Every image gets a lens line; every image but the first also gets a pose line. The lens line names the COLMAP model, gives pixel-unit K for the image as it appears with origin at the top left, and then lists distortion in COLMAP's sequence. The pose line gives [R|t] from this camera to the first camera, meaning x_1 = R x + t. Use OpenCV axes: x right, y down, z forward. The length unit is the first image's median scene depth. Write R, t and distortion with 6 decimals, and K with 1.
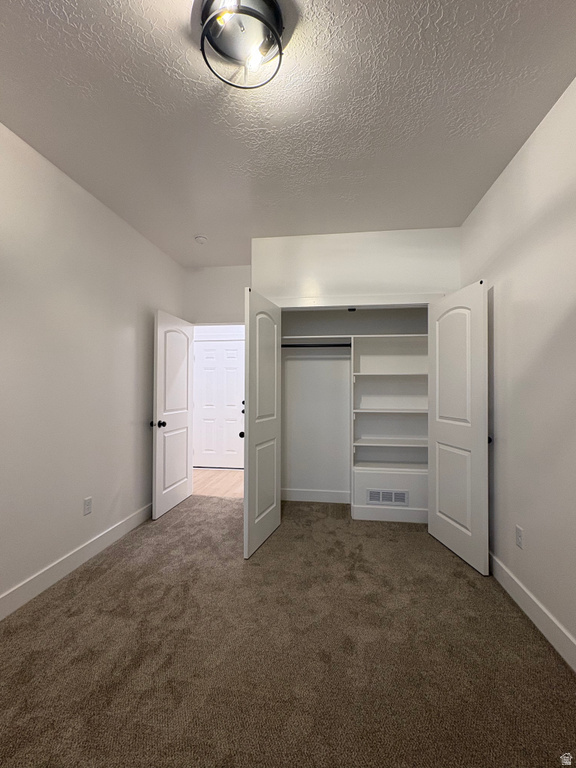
lens RADIAL K [[341.0, 0, 288.0], [0, 341.0, 384.0], [0, 0, 1]] dist [0.001340, 0.000078]
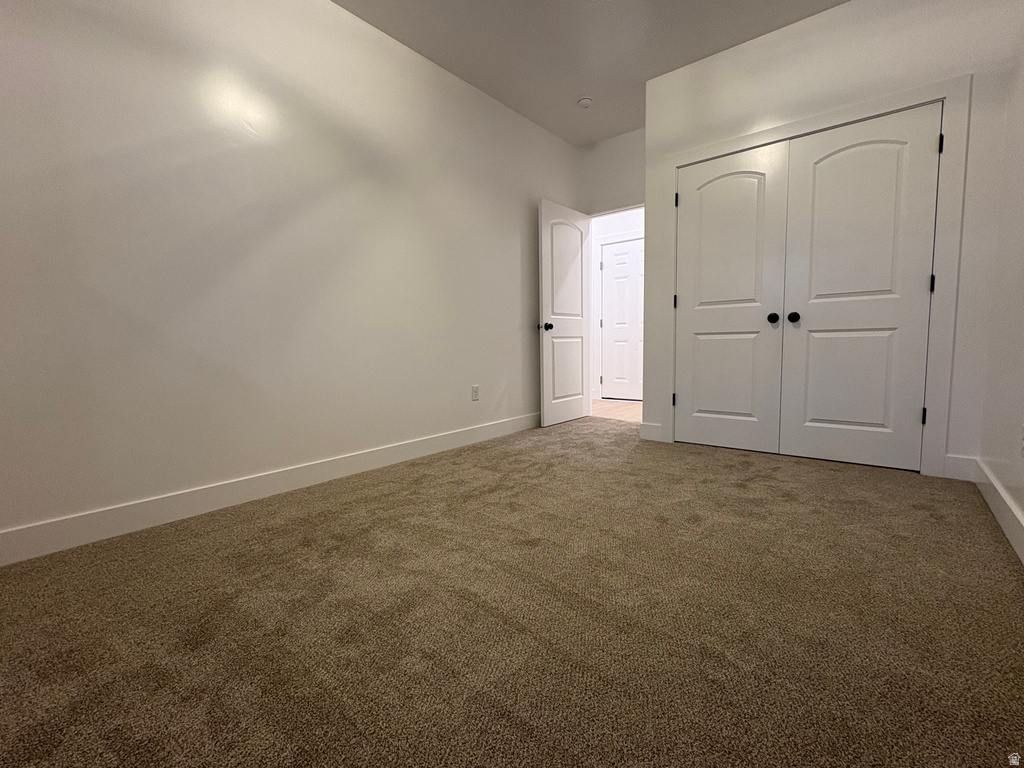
lens RADIAL K [[454.6, 0, 512.0], [0, 454.6, 384.0], [0, 0, 1]] dist [0.001340, 0.000078]
pose [[0.850754, 0.028655, -0.524782, 0.274203], [0.028277, 0.994571, 0.100149, 0.204416], [0.524803, -0.100042, 0.845325, -0.149678]]
